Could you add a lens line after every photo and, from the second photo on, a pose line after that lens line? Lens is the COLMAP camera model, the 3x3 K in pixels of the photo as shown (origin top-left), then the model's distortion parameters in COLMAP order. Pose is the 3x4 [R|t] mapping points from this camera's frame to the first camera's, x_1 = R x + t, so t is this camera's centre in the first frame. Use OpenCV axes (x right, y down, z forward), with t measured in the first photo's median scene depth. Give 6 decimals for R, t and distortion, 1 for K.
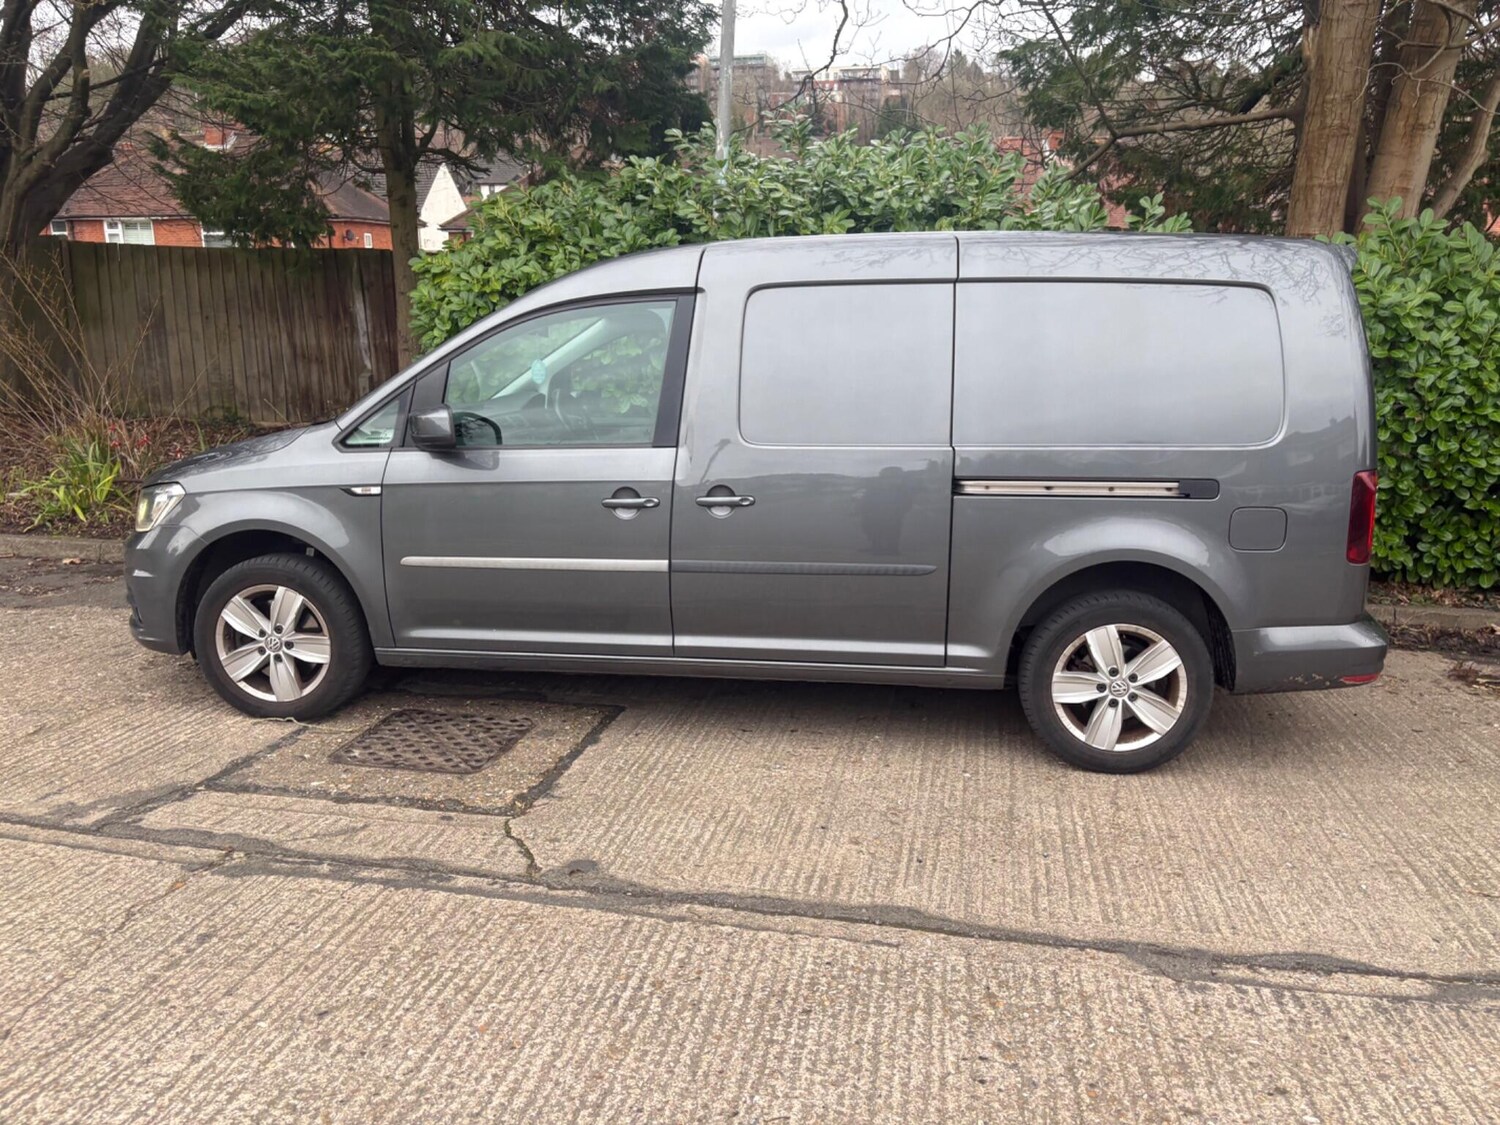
lens RADIAL K [[1155.1, 0, 765.7], [0, 1155.1, 554.8], [0, 0, 1]] dist [0.039055, -0.043573]
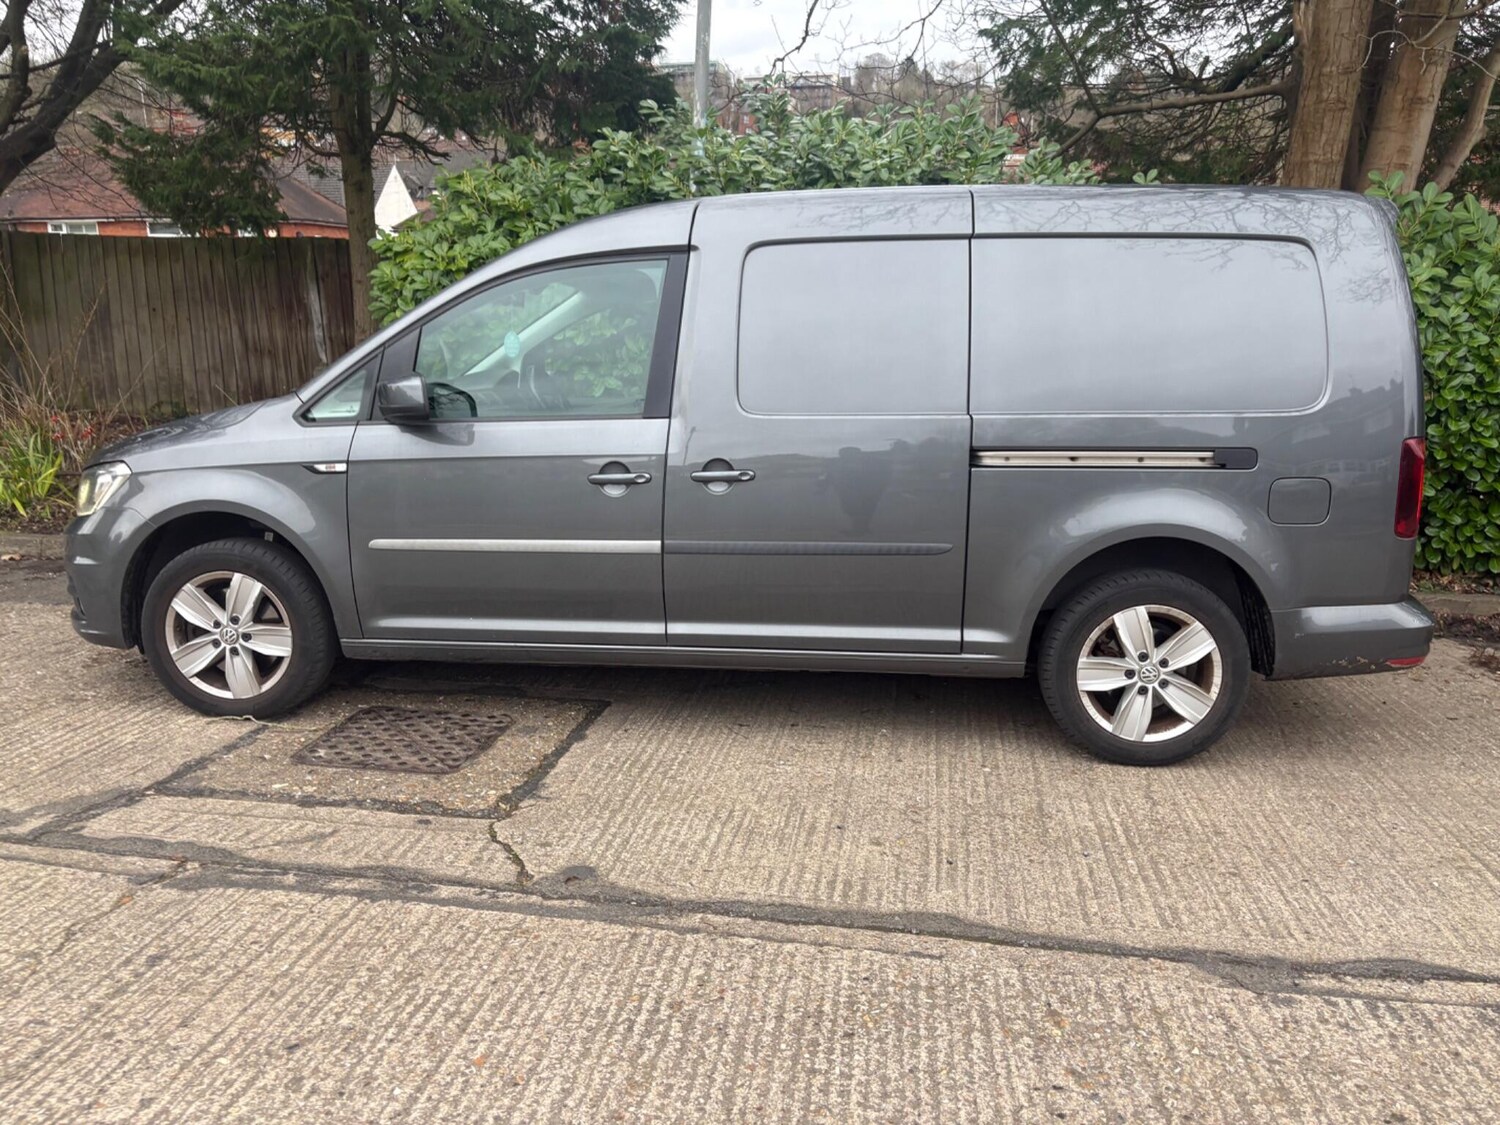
lens RADIAL K [[1152.0, 0, 745.2], [0, 1152.0, 556.5], [0, 0, 1]] dist [0.048493, -0.058090]
pose [[0.999745, -0.006981, 0.021465, -0.039459], [0.007075, 0.999966, -0.004301, 0.023386], [-0.021435, 0.004452, 0.999760, 0.082717]]
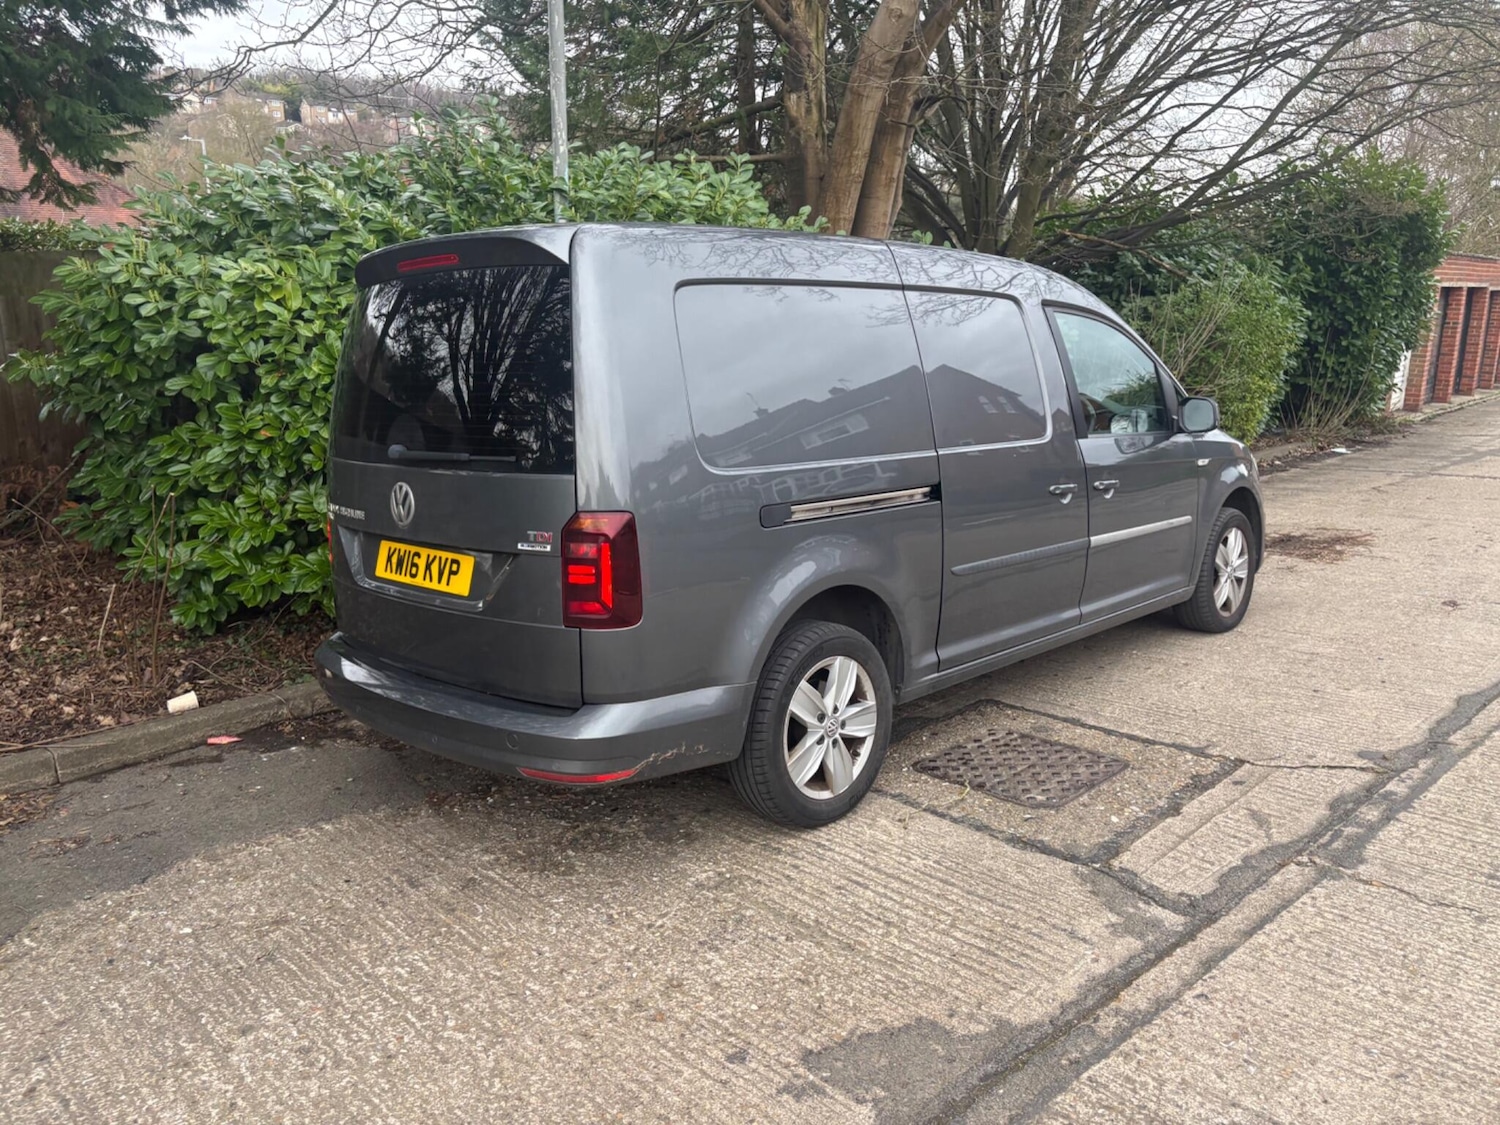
lens RADIAL K [[1155.1, 0, 769.5], [0, 1155.1, 537.6], [0, 0, 1]] dist [0.023195, -0.005284]
pose [[0.569107, -0.180102, 0.802297, -1.269449], [0.195777, 0.977337, 0.080521, -0.162748], [-0.798617, 0.111247, 0.591469, 0.632070]]
